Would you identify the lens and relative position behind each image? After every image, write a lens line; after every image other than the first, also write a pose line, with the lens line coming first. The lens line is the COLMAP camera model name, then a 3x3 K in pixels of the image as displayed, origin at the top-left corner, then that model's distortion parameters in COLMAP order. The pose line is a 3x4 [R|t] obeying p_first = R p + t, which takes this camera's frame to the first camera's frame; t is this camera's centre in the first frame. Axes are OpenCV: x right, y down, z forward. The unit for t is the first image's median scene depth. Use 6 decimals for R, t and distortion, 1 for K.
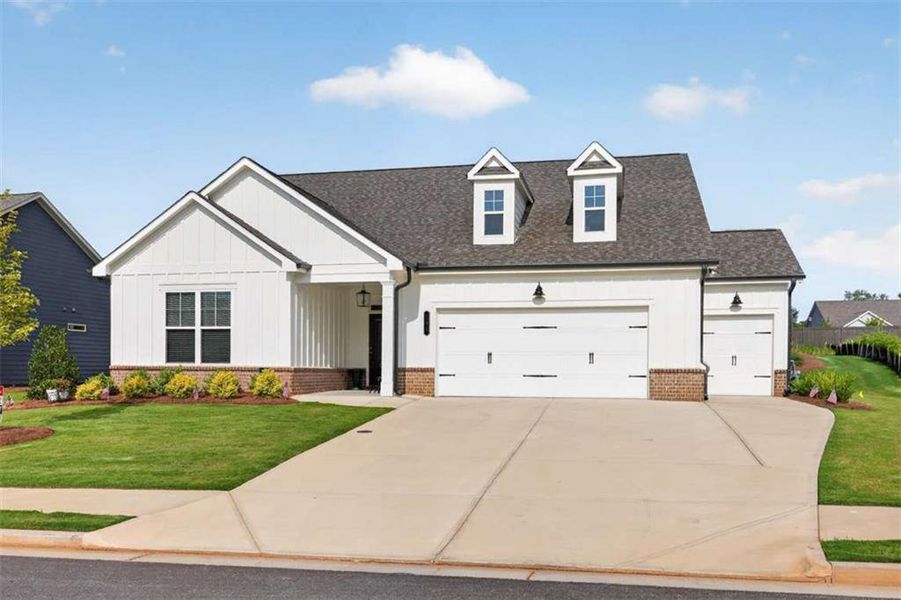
lens RADIAL K [[512.7, 0, 453.6], [0, 512.7, 396.4], [0, 0, 1]] dist [-0.002710, 0.003423]
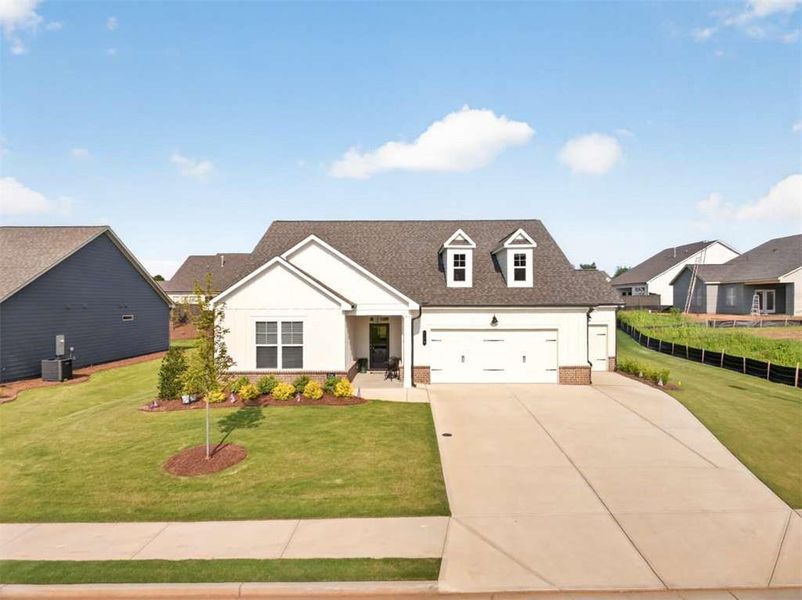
lens RADIAL K [[326.9, 0, 391.1], [0, 326.9, 332.9], [0, 0, 1]] dist [0.000448, -0.000176]
pose [[0.989836, -0.012164, 0.141690, -0.311747], [0.014218, 0.999808, -0.013492, -0.152532], [-0.141499, 0.015369, 0.989819, 0.006548]]
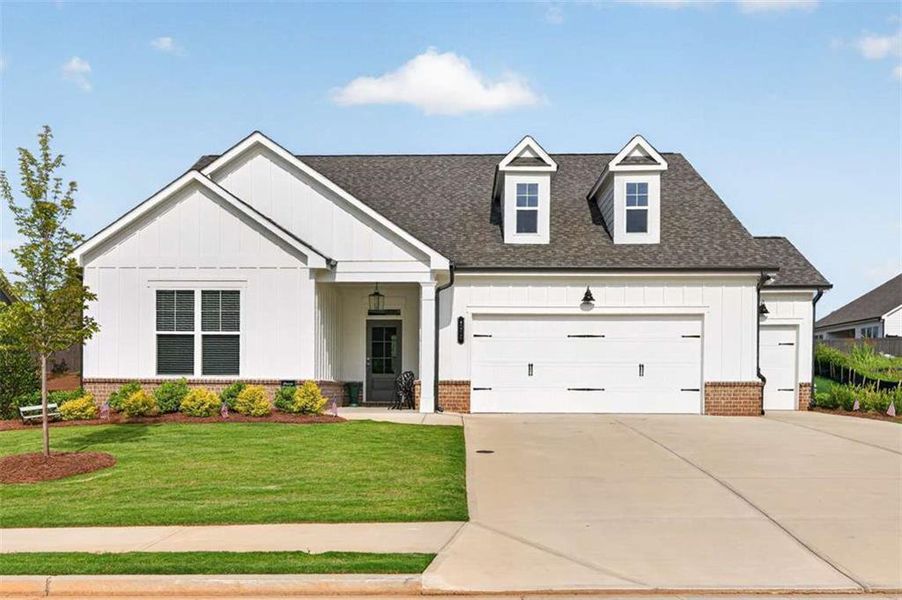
lens RADIAL K [[572.6, 0, 415.5], [0, 572.6, 415.4], [0, 0, 1]] dist [0.001680, -0.002600]
pose [[0.992400, -0.007652, 0.122819, -0.263165], [0.007625, 0.999971, 0.000690, 0.003034], [-0.122821, 0.000252, 0.992429, 0.027937]]
